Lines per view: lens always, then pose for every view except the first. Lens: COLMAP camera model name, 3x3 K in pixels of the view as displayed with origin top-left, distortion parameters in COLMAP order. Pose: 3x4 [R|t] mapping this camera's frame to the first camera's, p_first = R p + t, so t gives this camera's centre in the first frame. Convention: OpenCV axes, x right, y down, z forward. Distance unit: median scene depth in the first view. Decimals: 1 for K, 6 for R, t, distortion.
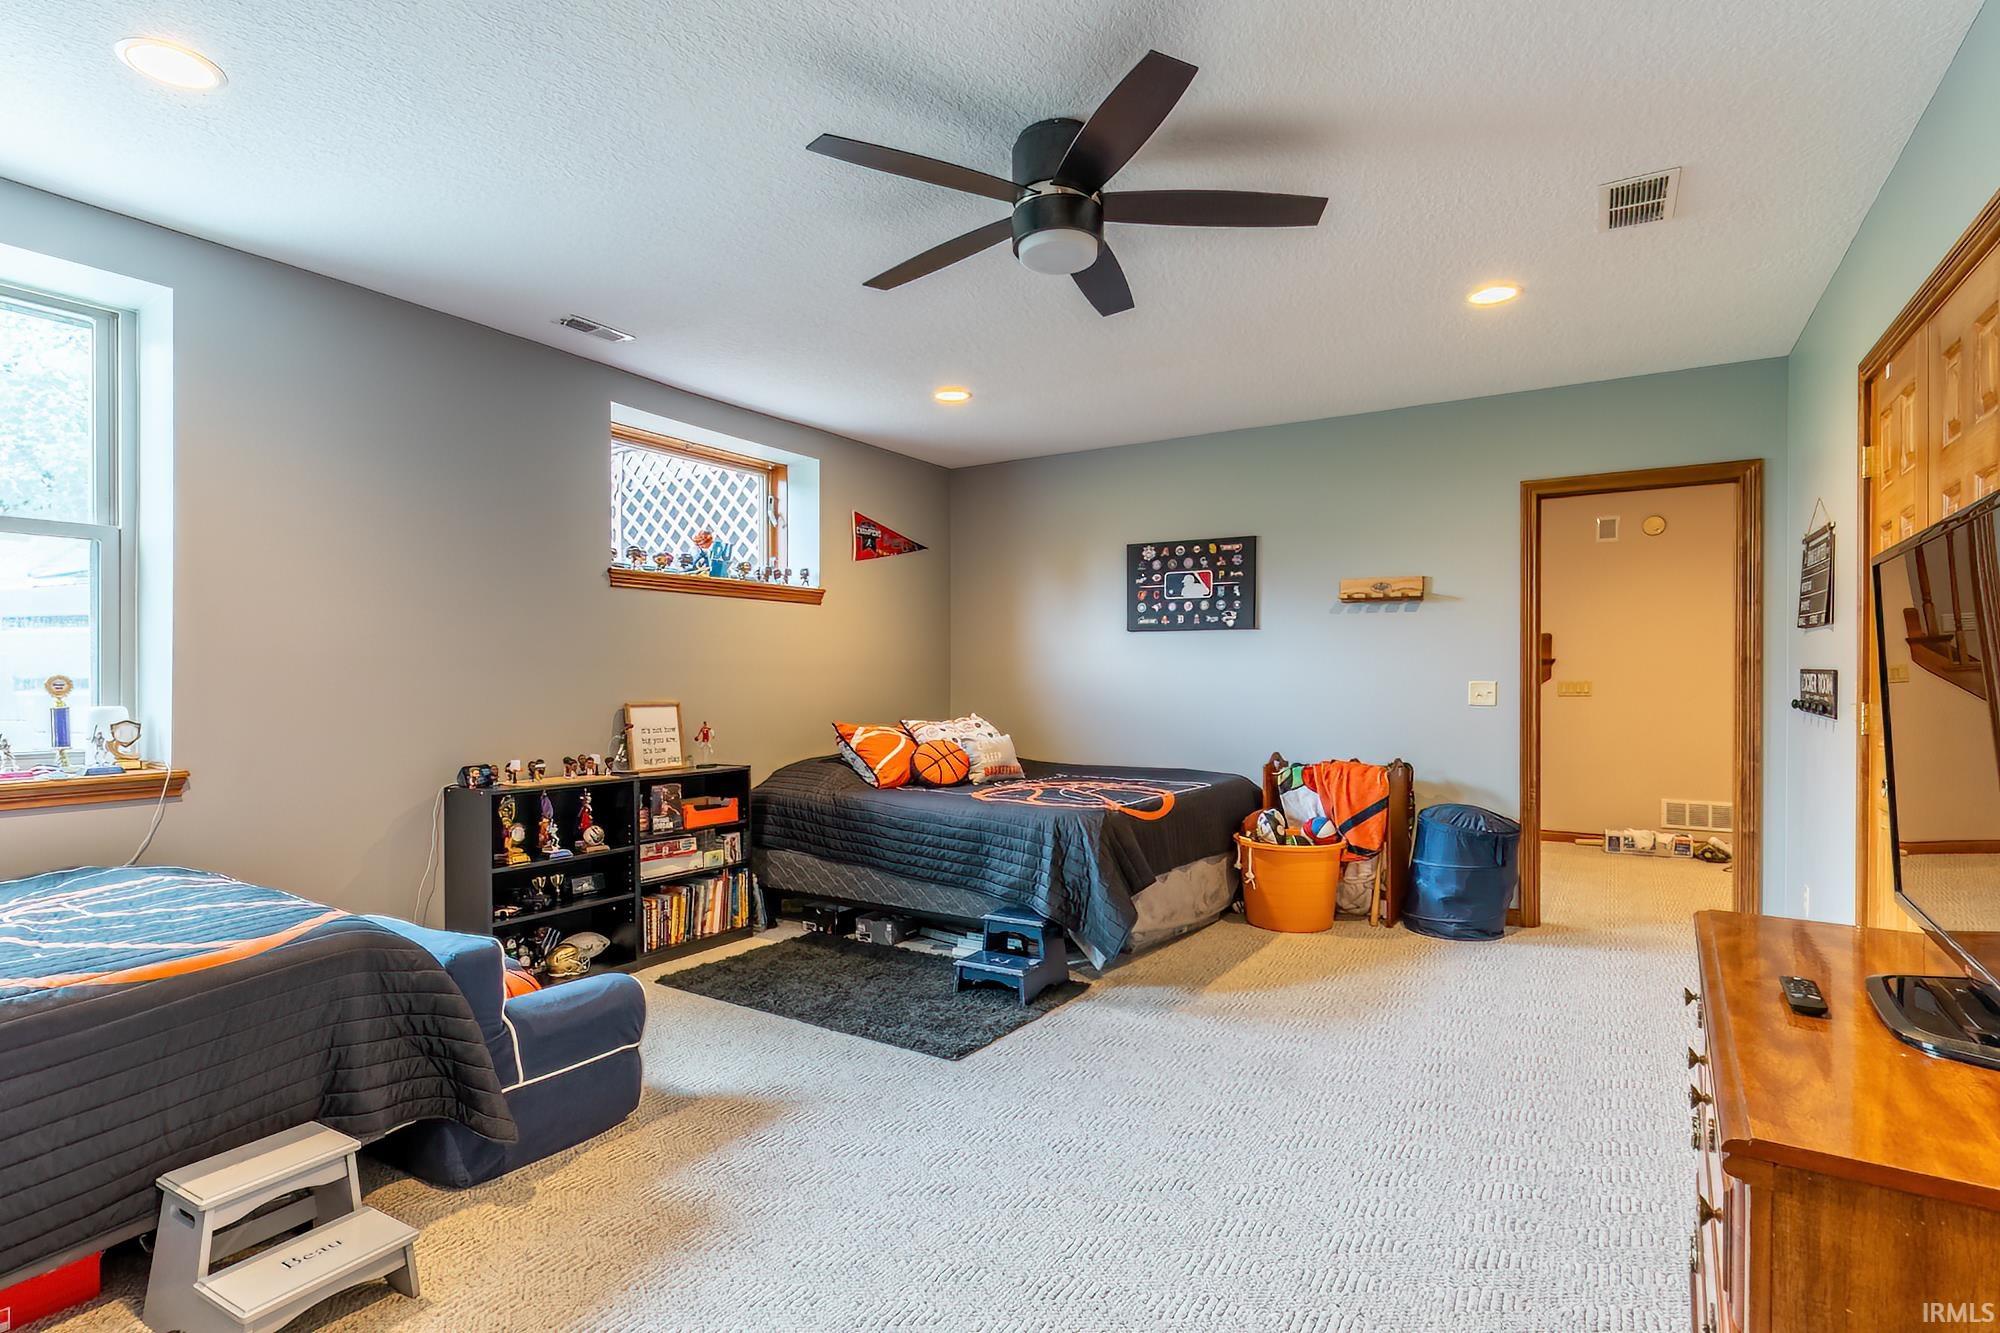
lens RADIAL K [[962.9, 0, 1013.3], [0, 962.9, 679.9], [0, 0, 1]] dist [0.003106, -0.003276]
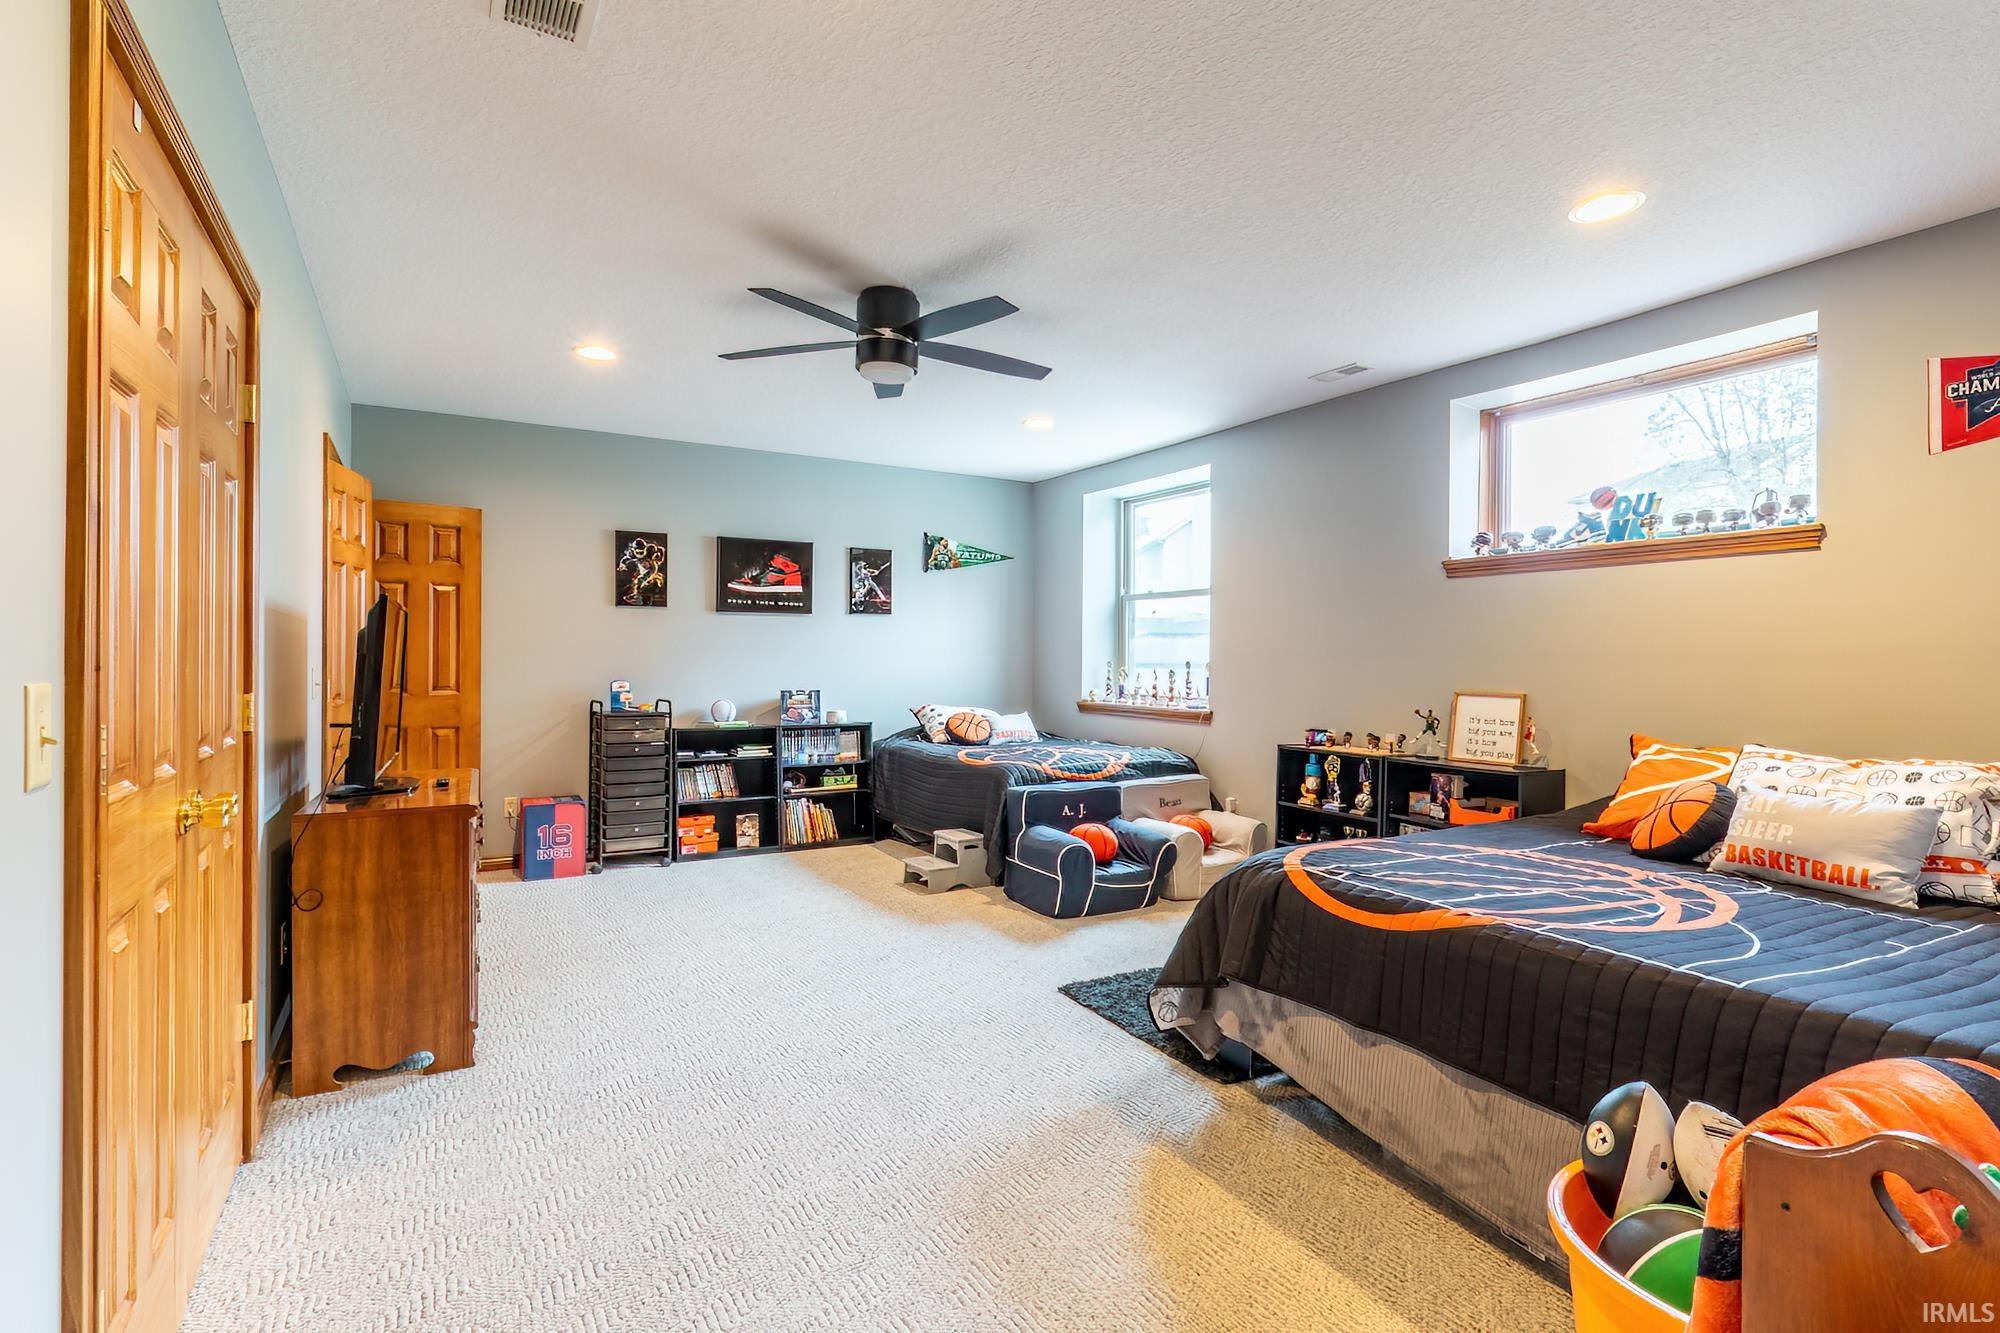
lens RADIAL K [[962.9, 0, 1010.2], [0, 962.9, 655.2], [0, 0, 1]] dist [0.003106, -0.003276]
pose [[-0.456381, -0.001357, -0.889783, 0.707648], [-0.004313, 0.999990, 0.000687, -0.012605], [0.889774, 0.004151, -0.456382, 1.027723]]
